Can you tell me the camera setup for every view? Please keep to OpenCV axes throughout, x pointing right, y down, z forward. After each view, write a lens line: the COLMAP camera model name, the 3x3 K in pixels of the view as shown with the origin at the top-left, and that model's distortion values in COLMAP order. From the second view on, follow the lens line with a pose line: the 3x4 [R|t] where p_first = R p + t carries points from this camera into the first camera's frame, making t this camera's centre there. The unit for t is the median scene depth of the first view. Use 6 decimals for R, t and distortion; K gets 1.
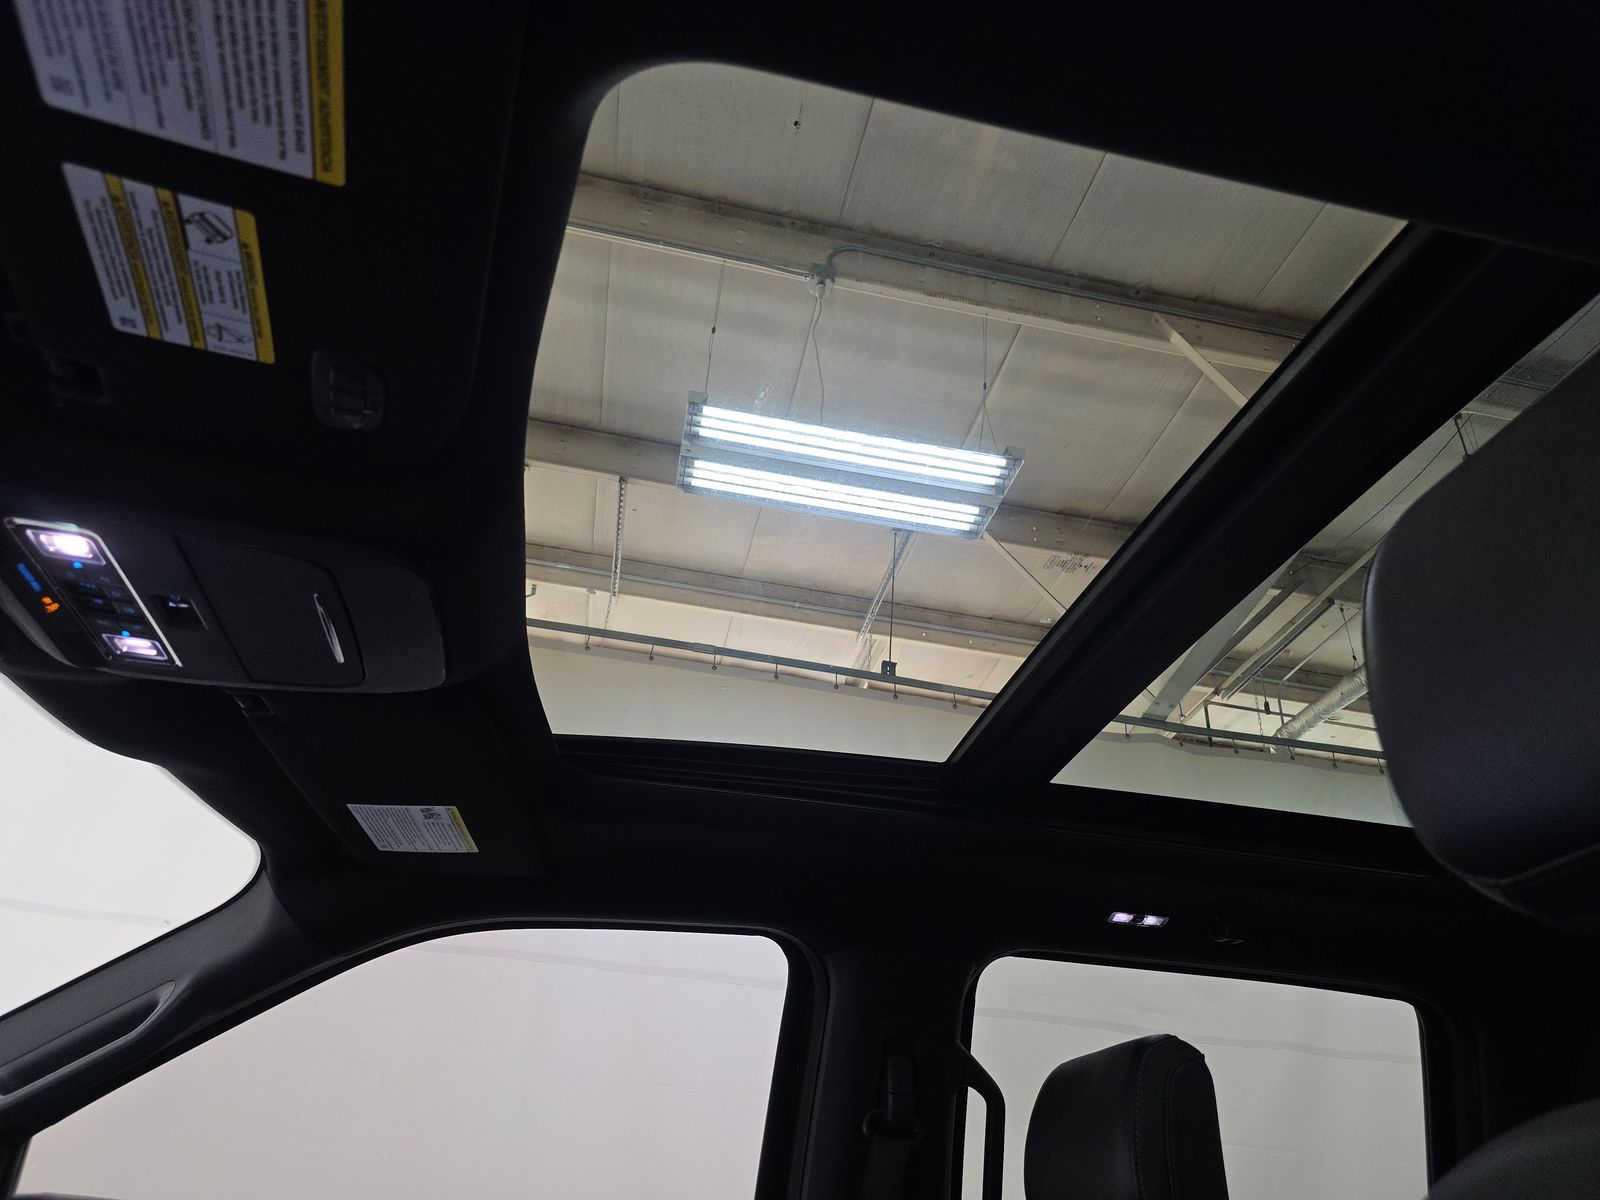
lens RADIAL K [[1065.2, 0, 800.0], [0, 1065.2, 600.0], [0, 0, 1]] dist [0.004130, -0.003548]
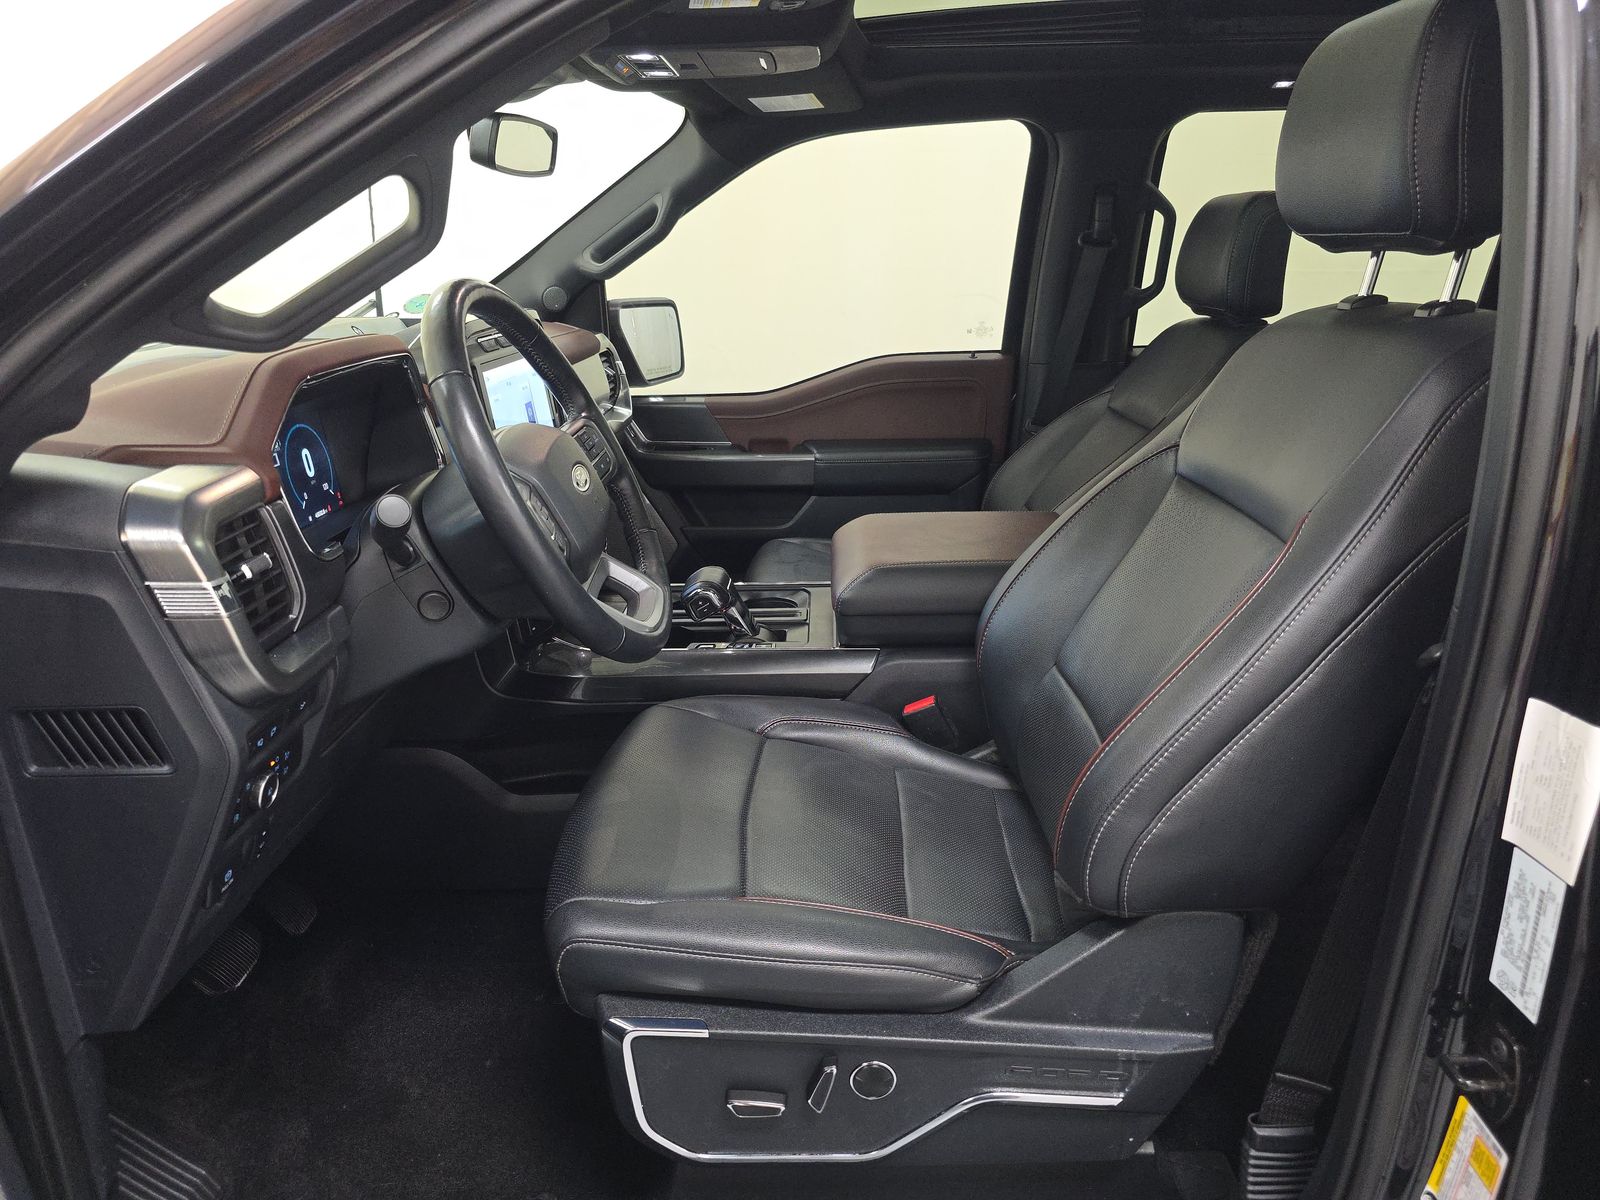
lens RADIAL K [[1065.2, 0, 800.0], [0, 1065.2, 600.0], [0, 0, 1]] dist [0.004130, -0.003548]
pose [[0.972197, 0.038392, -0.230995, 0.044334], [0.152485, 0.644847, 0.748947, -0.397911], [0.177710, -0.763347, 0.621064, -0.444093]]
